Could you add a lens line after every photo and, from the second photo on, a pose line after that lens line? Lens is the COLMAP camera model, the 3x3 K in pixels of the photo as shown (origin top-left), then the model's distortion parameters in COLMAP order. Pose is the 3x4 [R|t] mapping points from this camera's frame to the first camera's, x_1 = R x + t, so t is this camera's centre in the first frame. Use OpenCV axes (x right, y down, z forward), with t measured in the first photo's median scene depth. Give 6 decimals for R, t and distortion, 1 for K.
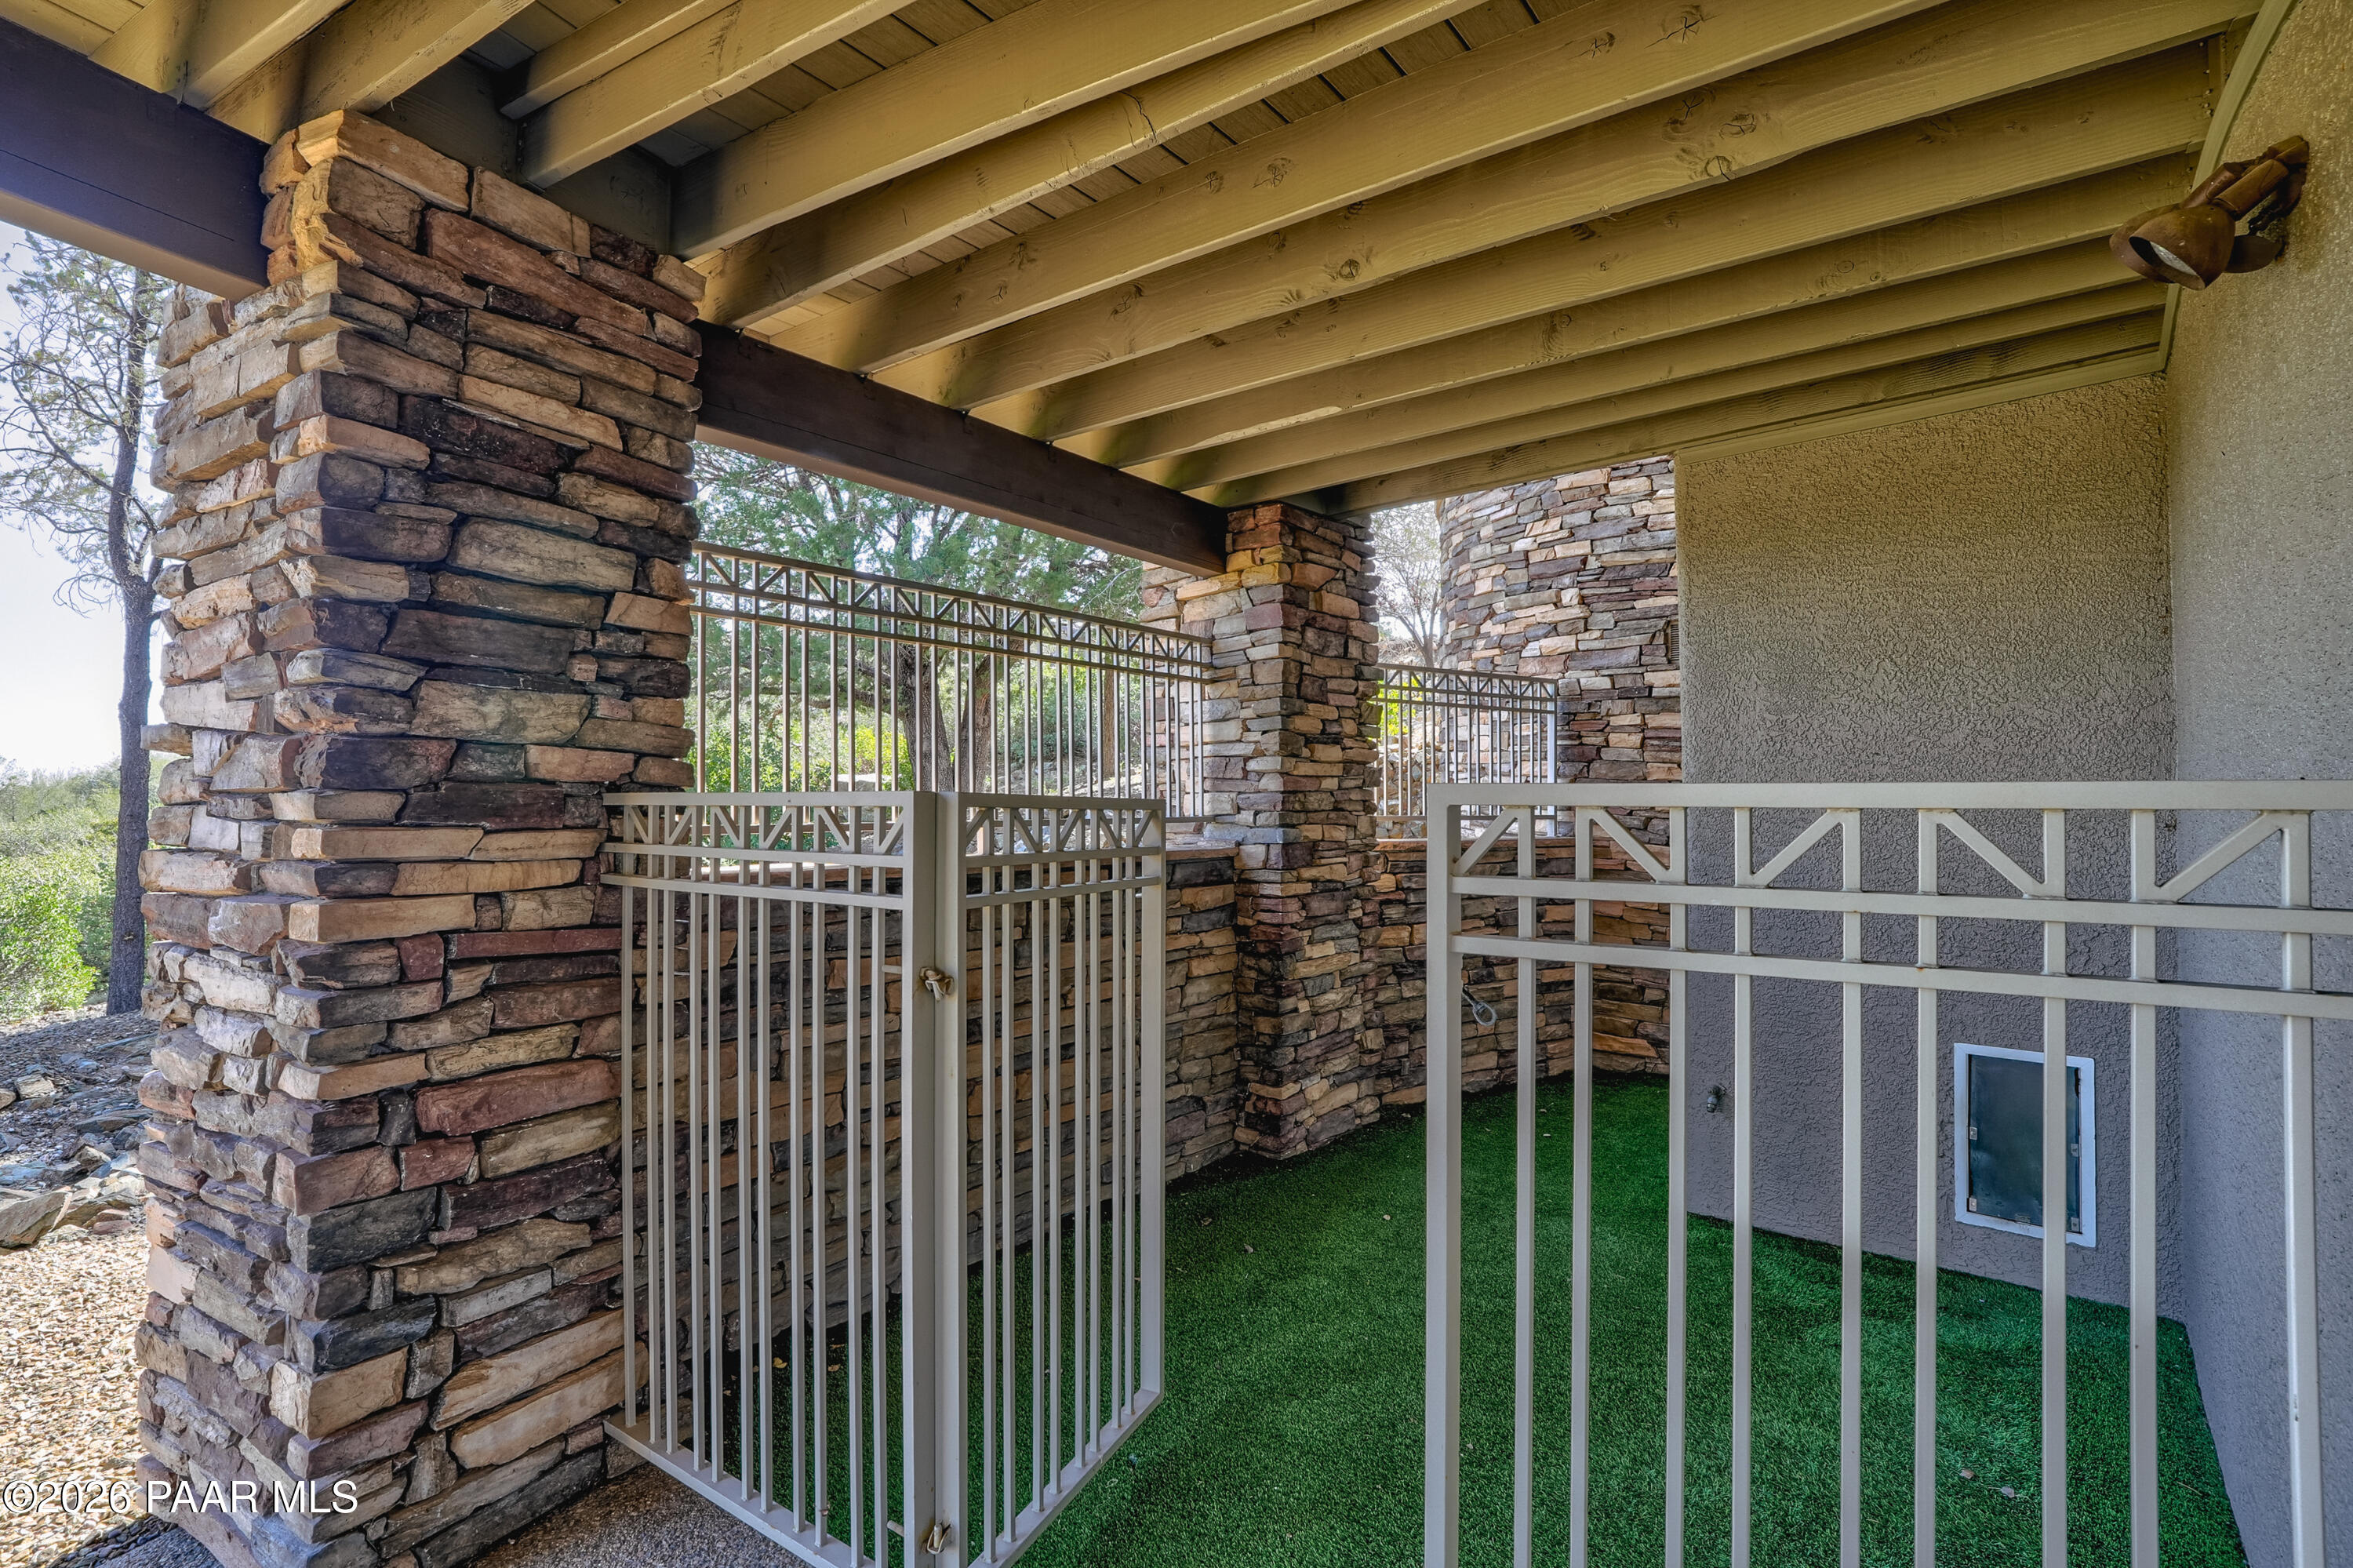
lens RADIAL K [[1136.2, 0, 1176.5], [0, 1136.2, 784.0], [0, 0, 1]] dist [-0.038447, 0.020496]
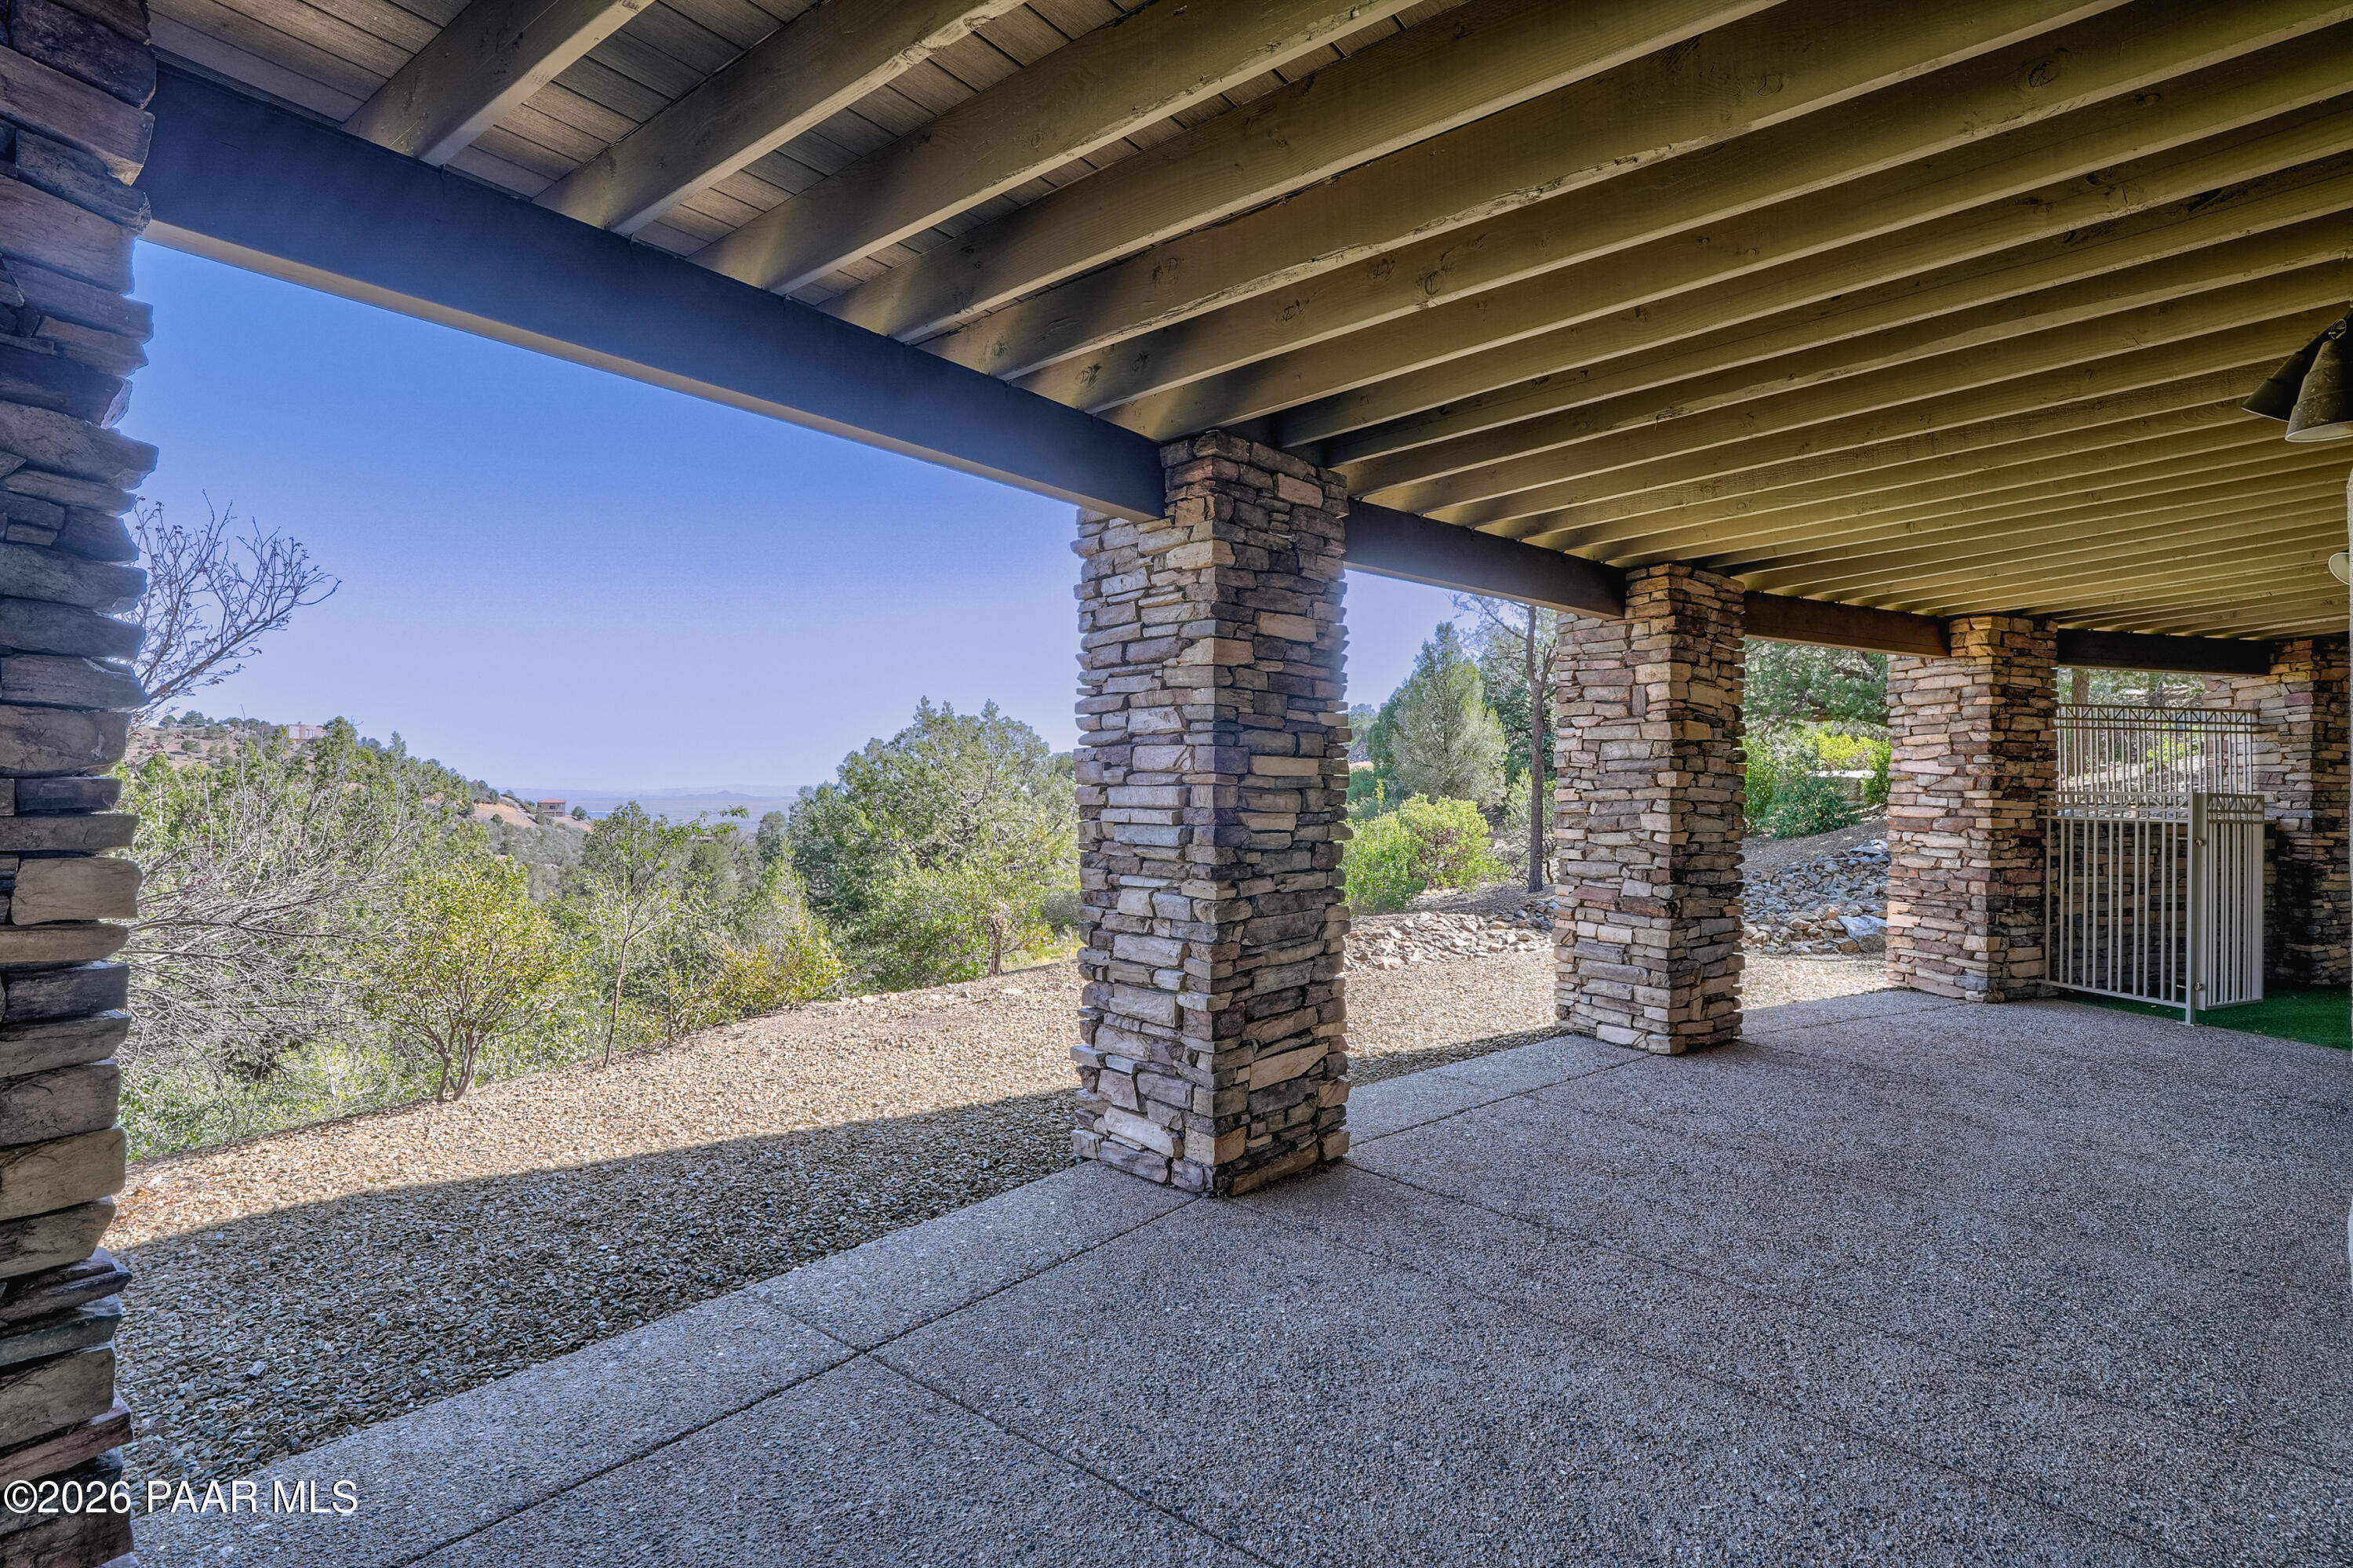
lens RADIAL K [[1136.2, 0, 1176.5], [0, 1136.2, 784.0], [0, 0, 1]] dist [-0.038447, 0.020496]
pose [[0.779541, 0.003413, -0.626342, -0.220751], [0.000993, 0.999977, 0.006686, -0.019511], [0.626351, -0.005834, 0.779519, -1.663053]]
